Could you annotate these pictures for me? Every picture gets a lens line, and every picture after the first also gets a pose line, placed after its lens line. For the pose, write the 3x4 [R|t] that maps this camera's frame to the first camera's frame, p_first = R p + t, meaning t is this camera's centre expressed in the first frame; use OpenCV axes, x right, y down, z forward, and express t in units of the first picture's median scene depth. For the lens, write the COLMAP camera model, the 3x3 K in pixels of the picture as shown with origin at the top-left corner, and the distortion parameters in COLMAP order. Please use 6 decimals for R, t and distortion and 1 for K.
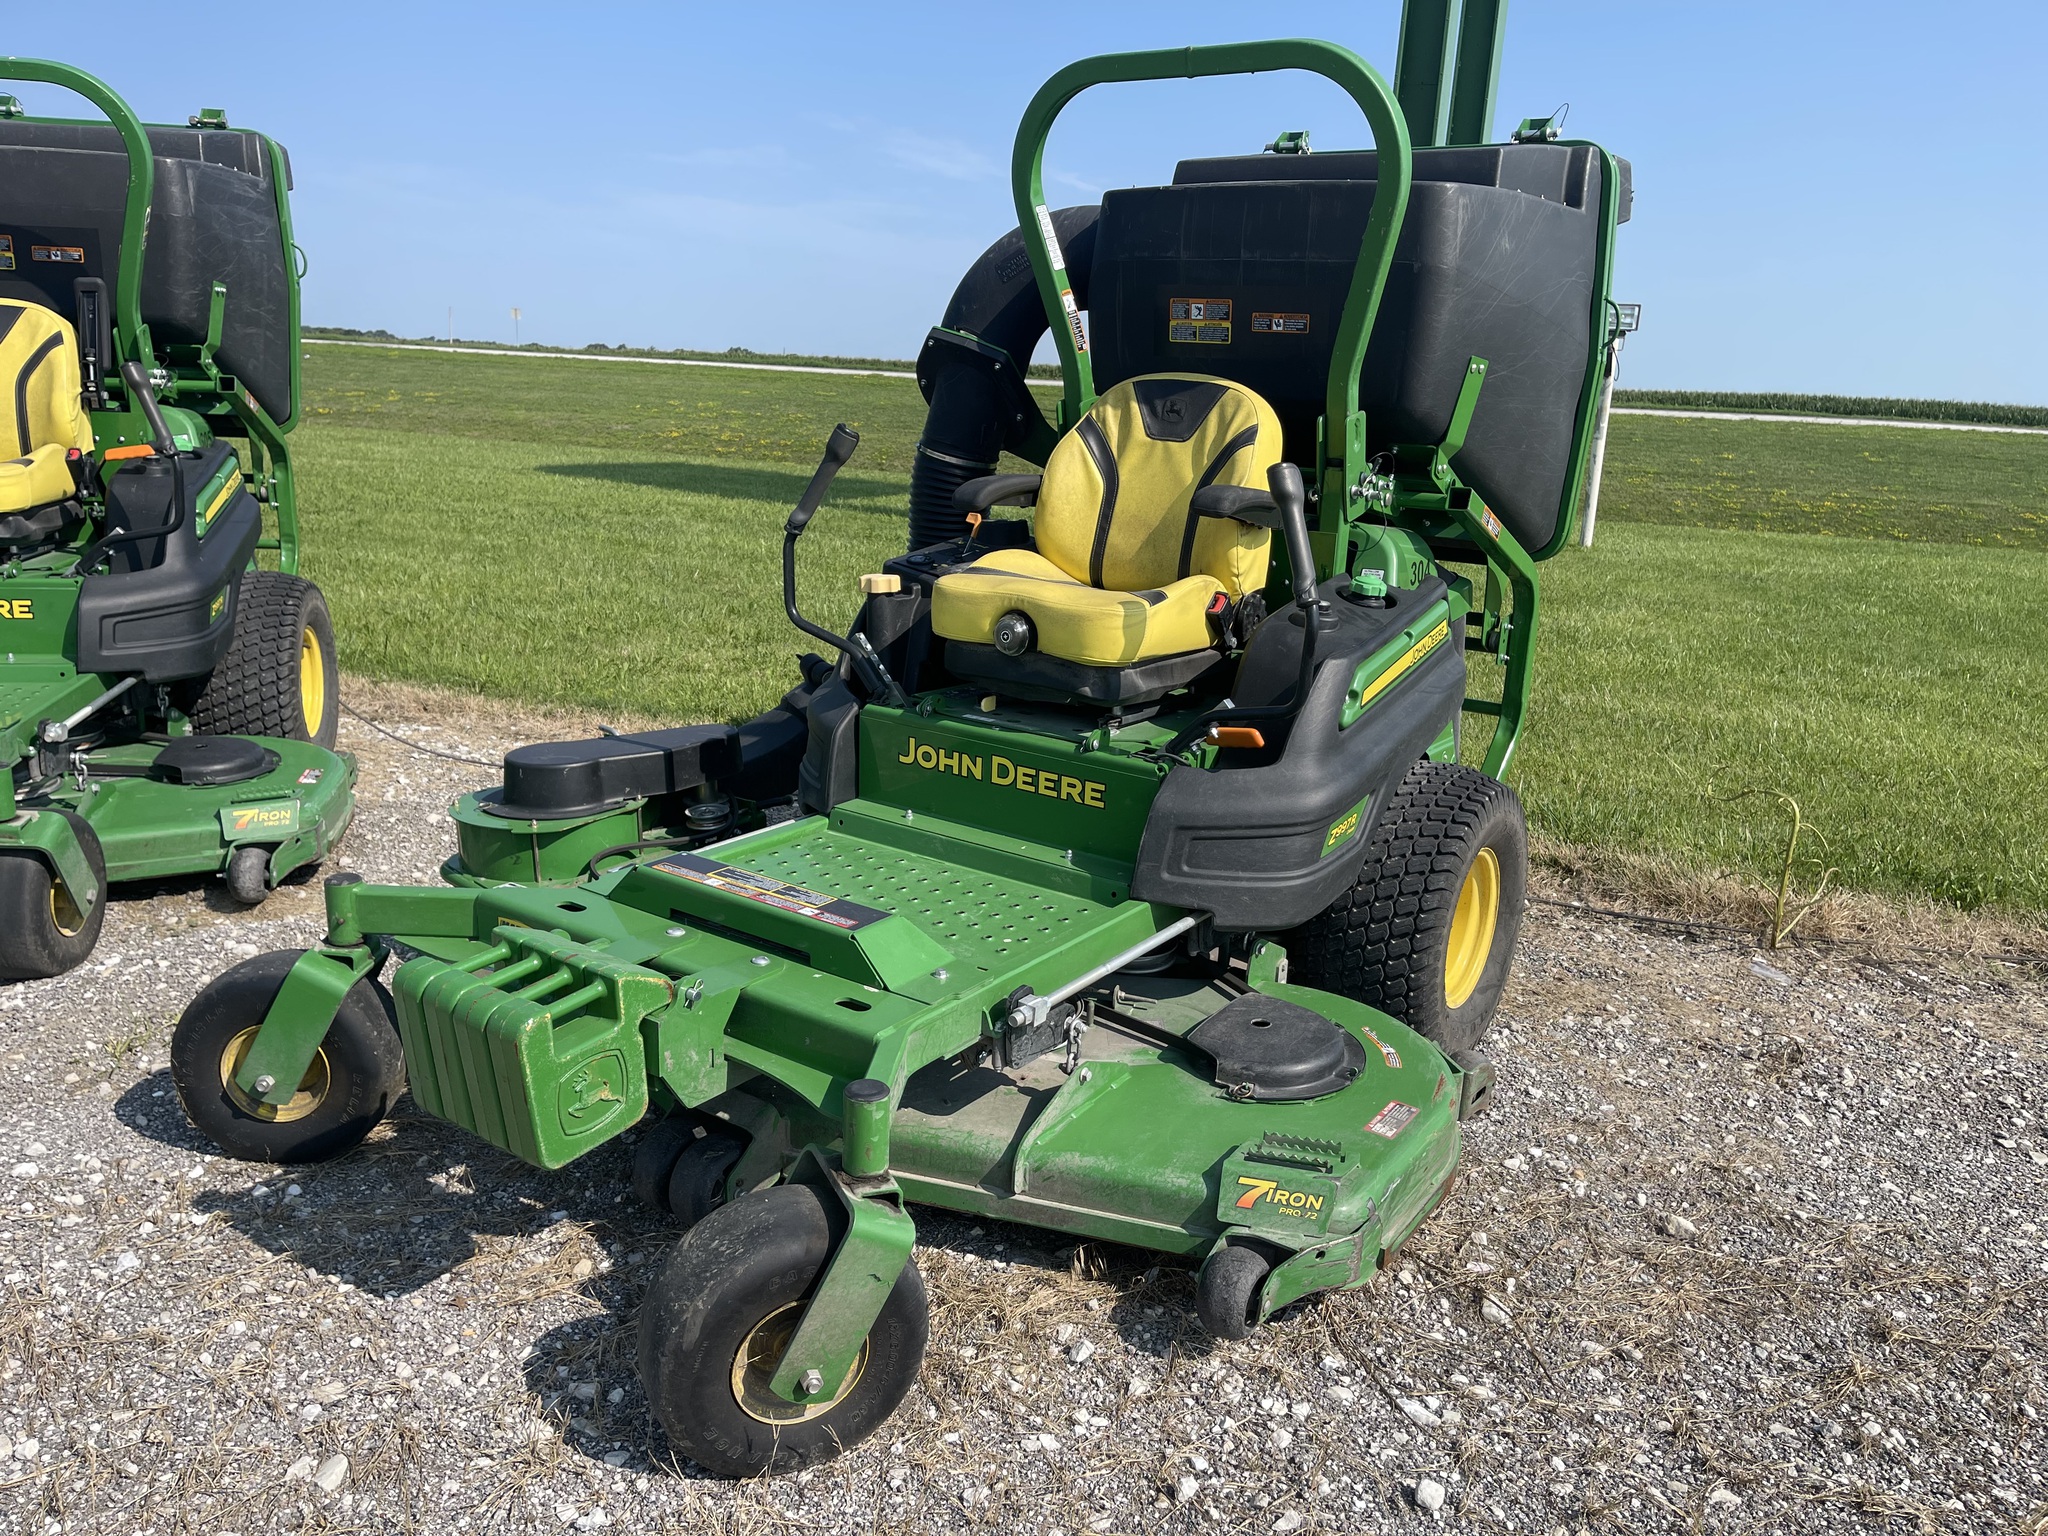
lens RADIAL K [[1557.9, 0, 1041.2], [0, 1557.9, 779.8], [0, 0, 1]] dist [0.068692, -0.098895]
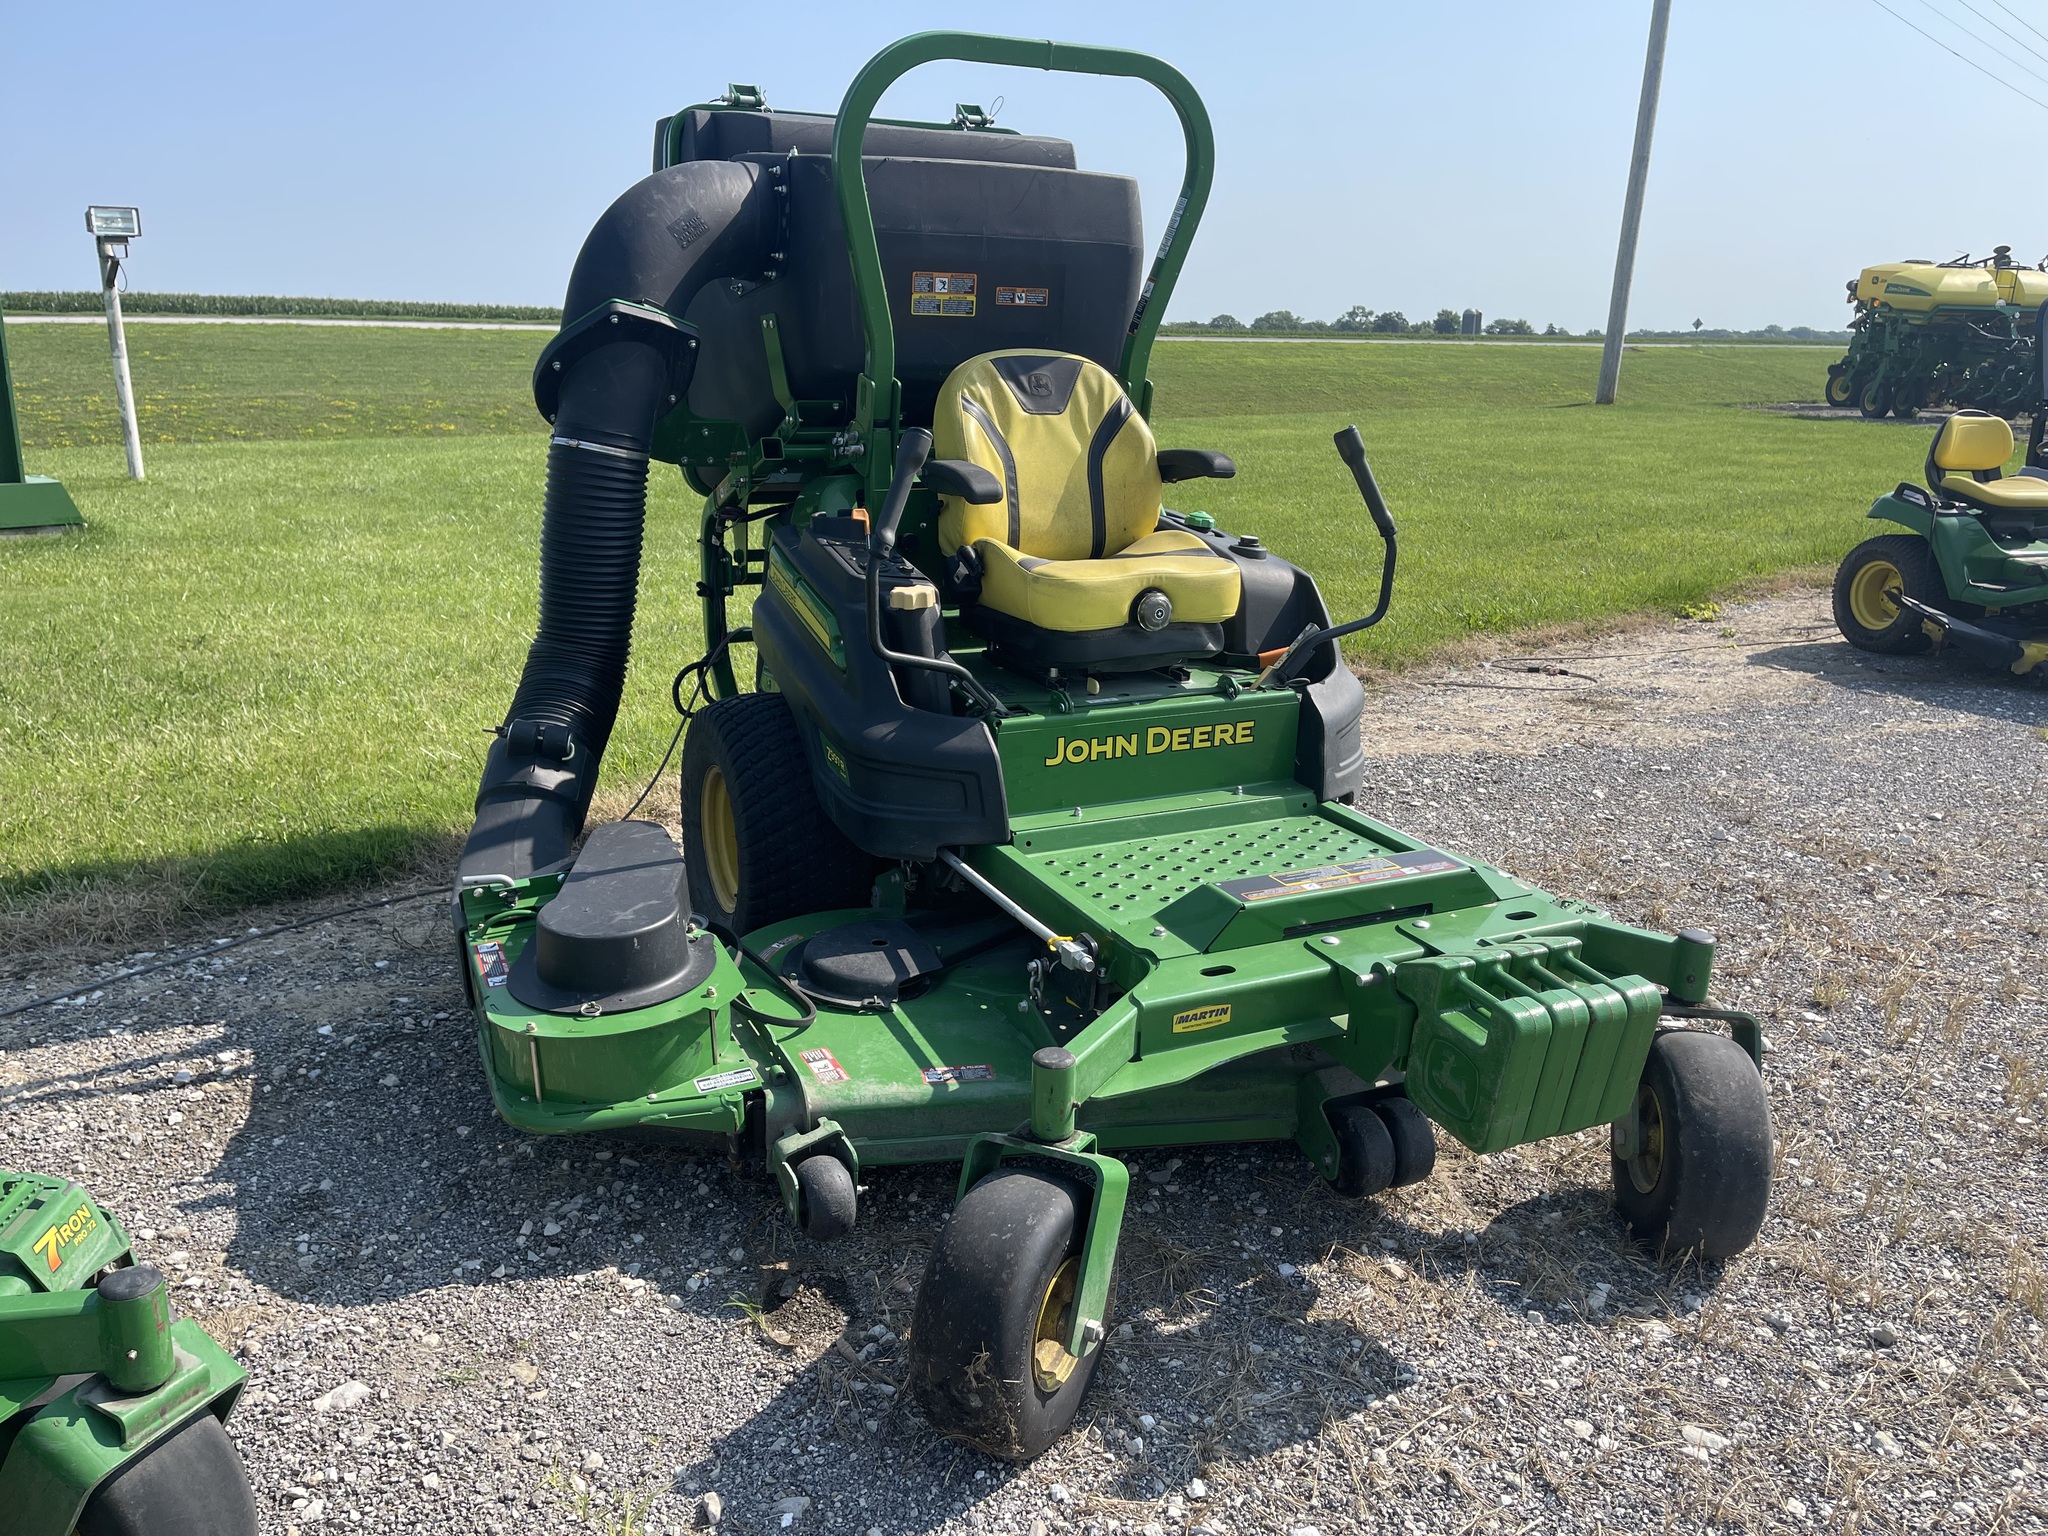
lens RADIAL K [[1557.9, 0, 1055.2], [0, 1557.9, 776.7], [0, 0, 1]] dist [0.068692, -0.098895]
pose [[0.476436, -0.281983, 0.832763, -0.925500], [0.226234, 0.954598, 0.193806, -0.197970], [-0.849604, 0.096063, 0.518600, 0.496759]]
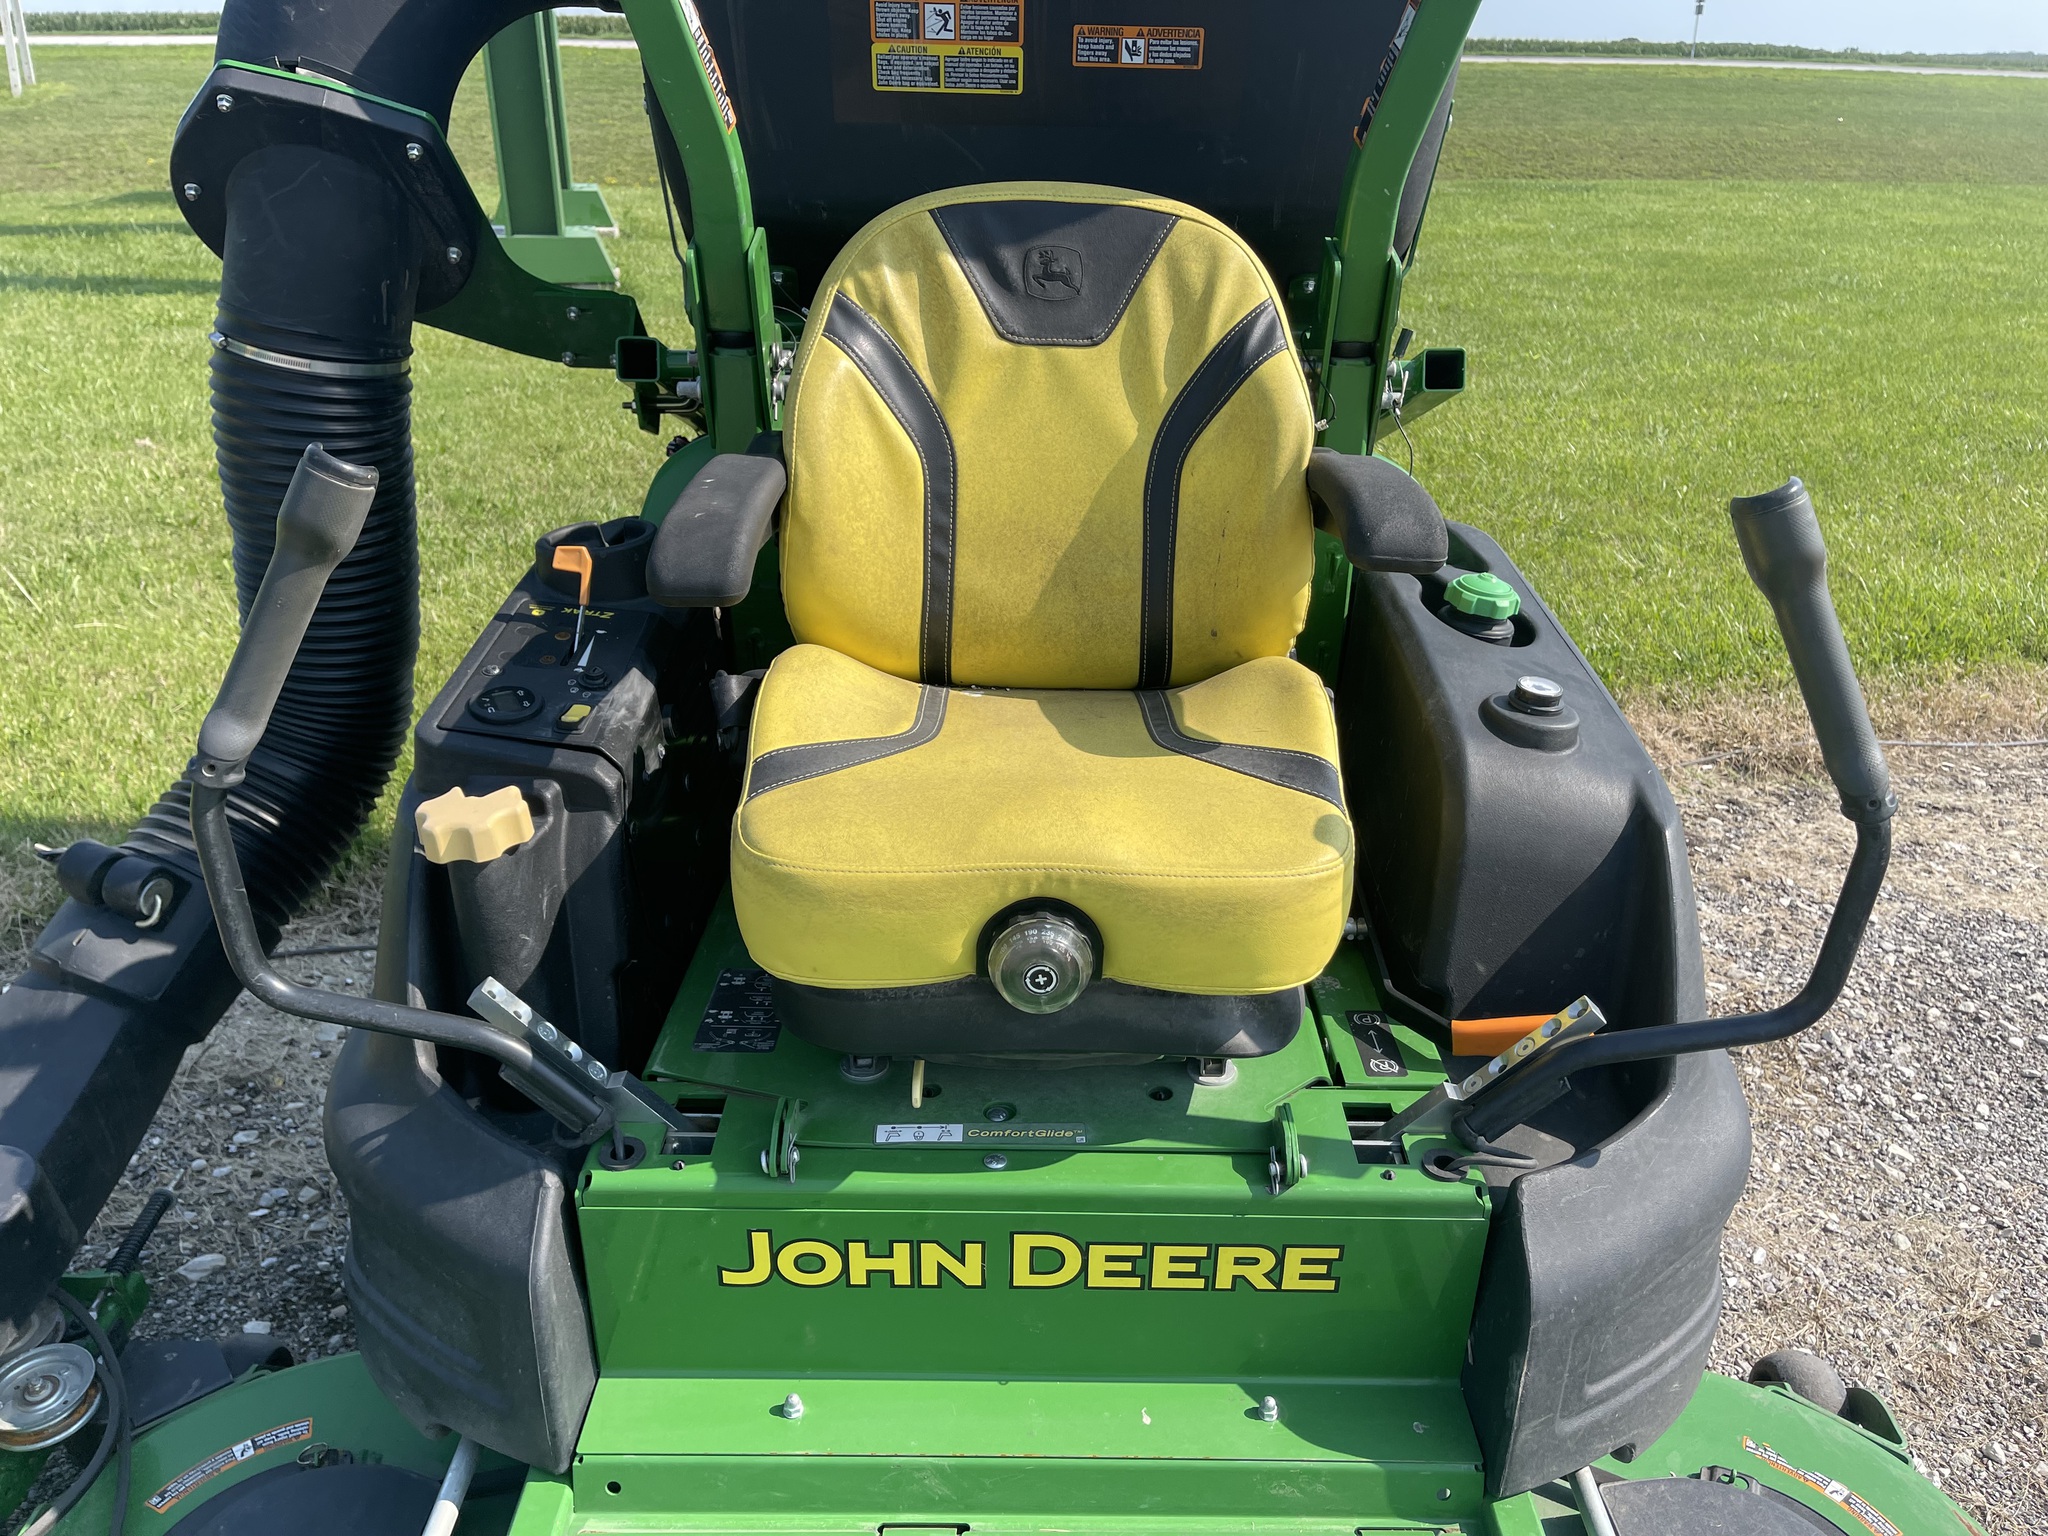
lens RADIAL K [[1557.9, 0, 1040.9], [0, 1557.9, 769.6], [0, 0, 1]] dist [0.068692, -0.098895]
pose [[0.820254, -0.273931, 0.502141, -0.193011], [0.167322, 0.954379, 0.247315, -0.226082], [-0.546980, -0.118841, 0.828668, 0.654122]]
